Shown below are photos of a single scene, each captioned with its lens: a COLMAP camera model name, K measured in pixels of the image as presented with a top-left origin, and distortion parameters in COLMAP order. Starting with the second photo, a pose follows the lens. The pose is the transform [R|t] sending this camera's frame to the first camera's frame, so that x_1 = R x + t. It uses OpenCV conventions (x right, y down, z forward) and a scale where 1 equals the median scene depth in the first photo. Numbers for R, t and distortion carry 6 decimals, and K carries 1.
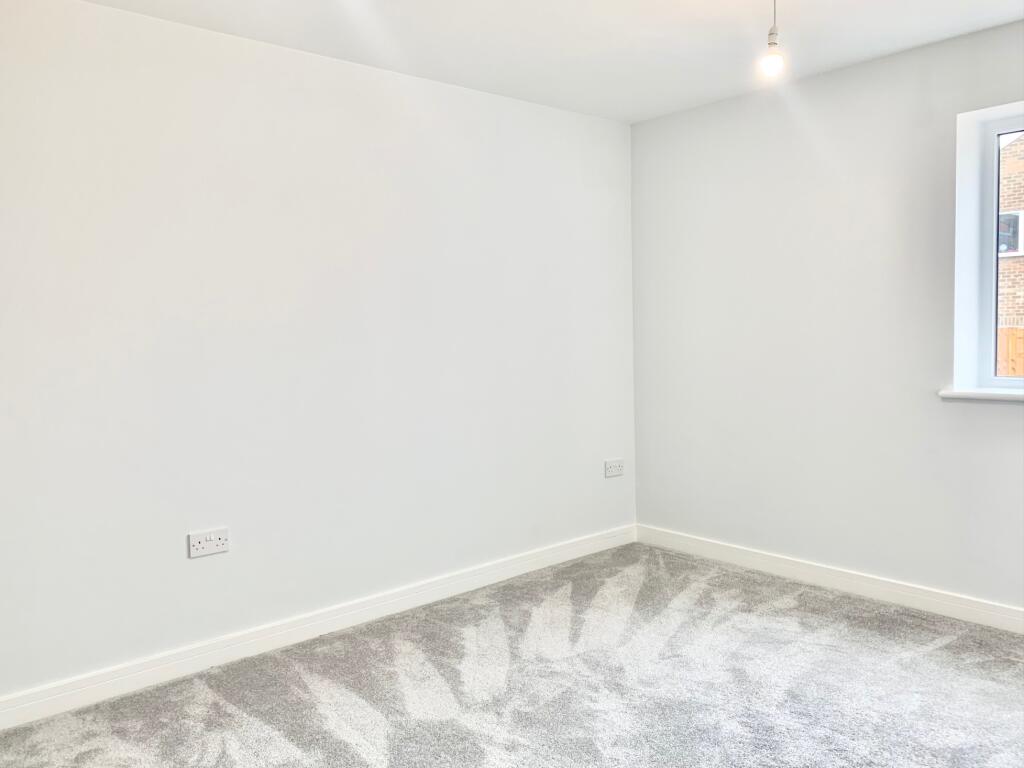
lens RADIAL K [[793.4, 0, 513.9], [0, 793.4, 381.0], [0, 0, 1]] dist [0.012239, -0.000116]
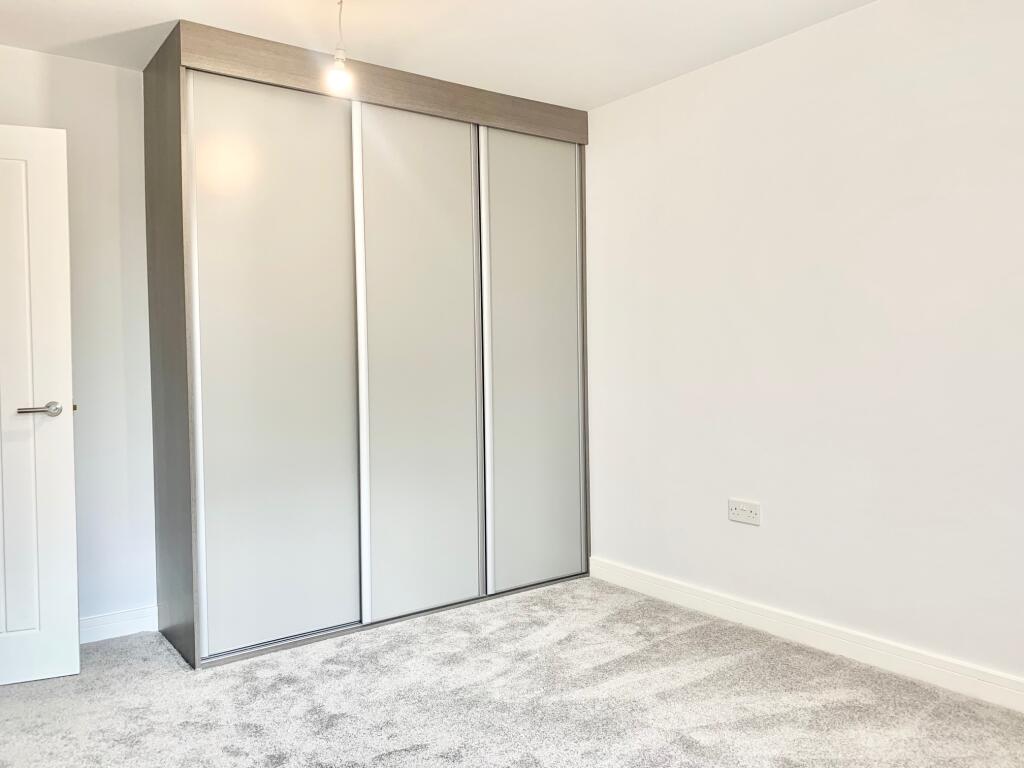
lens RADIAL K [[793.4, 0, 512.3], [0, 793.4, 381.3], [0, 0, 1]] dist [0.012239, -0.000116]
pose [[-0.053334, 0.065098, -0.996453, 0.762615], [-0.045548, 0.996676, 0.067550, -0.039778], [0.997537, 0.048989, -0.050191, 0.763917]]
